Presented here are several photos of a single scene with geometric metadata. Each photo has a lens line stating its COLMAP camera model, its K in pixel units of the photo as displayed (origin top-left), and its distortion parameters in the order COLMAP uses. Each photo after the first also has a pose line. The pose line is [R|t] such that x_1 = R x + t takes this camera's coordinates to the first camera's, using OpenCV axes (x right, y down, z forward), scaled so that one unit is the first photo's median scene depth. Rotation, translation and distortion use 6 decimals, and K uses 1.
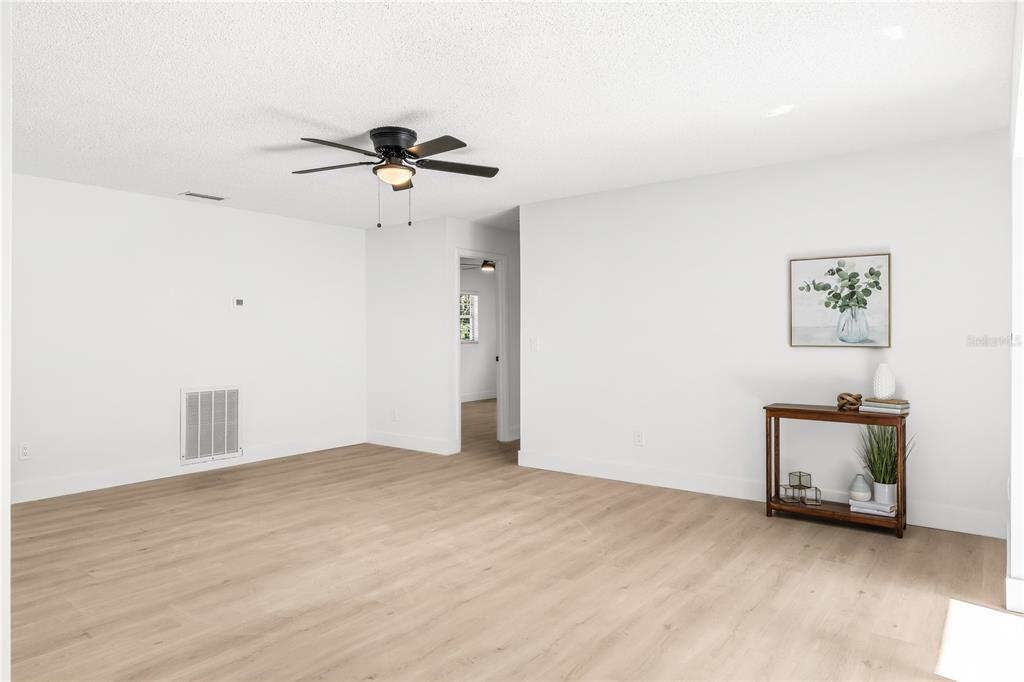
lens RADIAL K [[648.8, 0, 512.0], [0, 648.8, 341.0], [0, 0, 1]] dist [-0.001302, -0.000369]
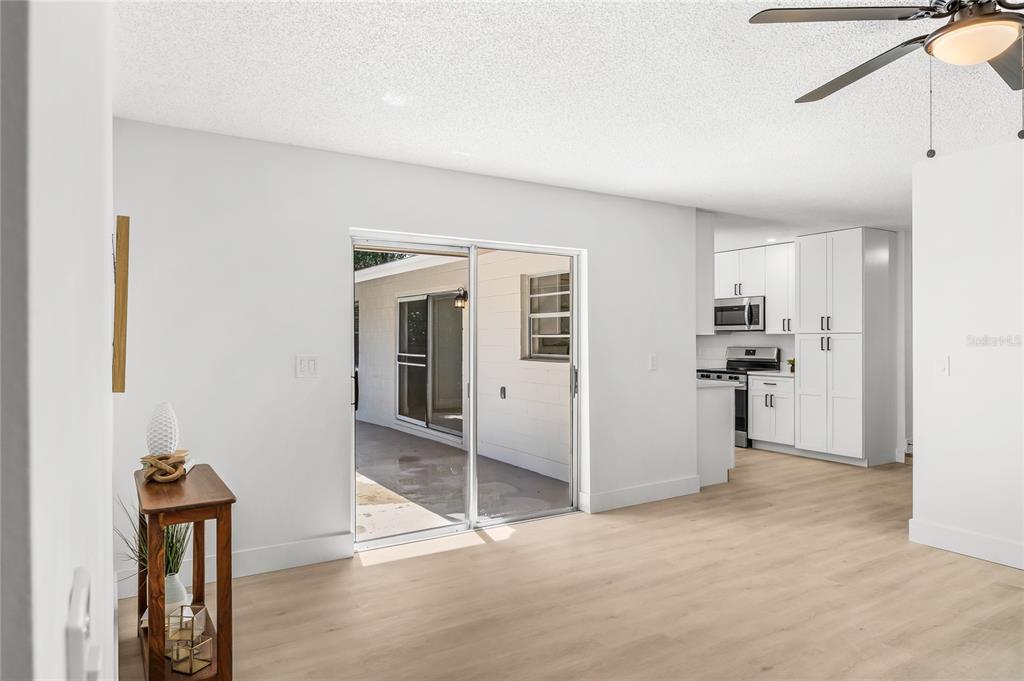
lens RADIAL K [[648.8, 0, 512.0], [0, 648.8, 340.5], [0, 0, 1]] dist [-0.001302, -0.000369]
pose [[-0.937042, 0.005780, 0.349170, -0.020236], [0.009332, 0.999920, 0.008491, -0.034553], [-0.349093, 0.011214, -0.937021, 1.450627]]
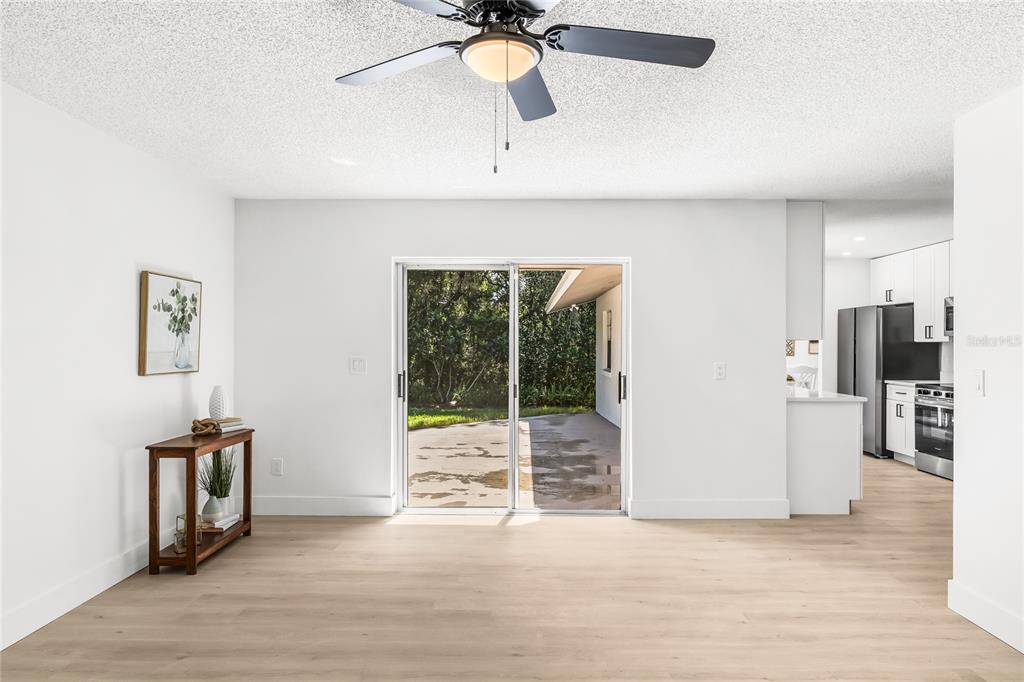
lens RADIAL K [[648.8, 0, 512.0], [0, 648.8, 341.0], [0, 0, 1]] dist [-0.001302, -0.000369]
pose [[-0.592423, 0.008528, 0.805582, -0.553283], [0.006976, 0.999961, -0.005455, -0.029517], [-0.805597, 0.002388, -0.592460, 1.186519]]
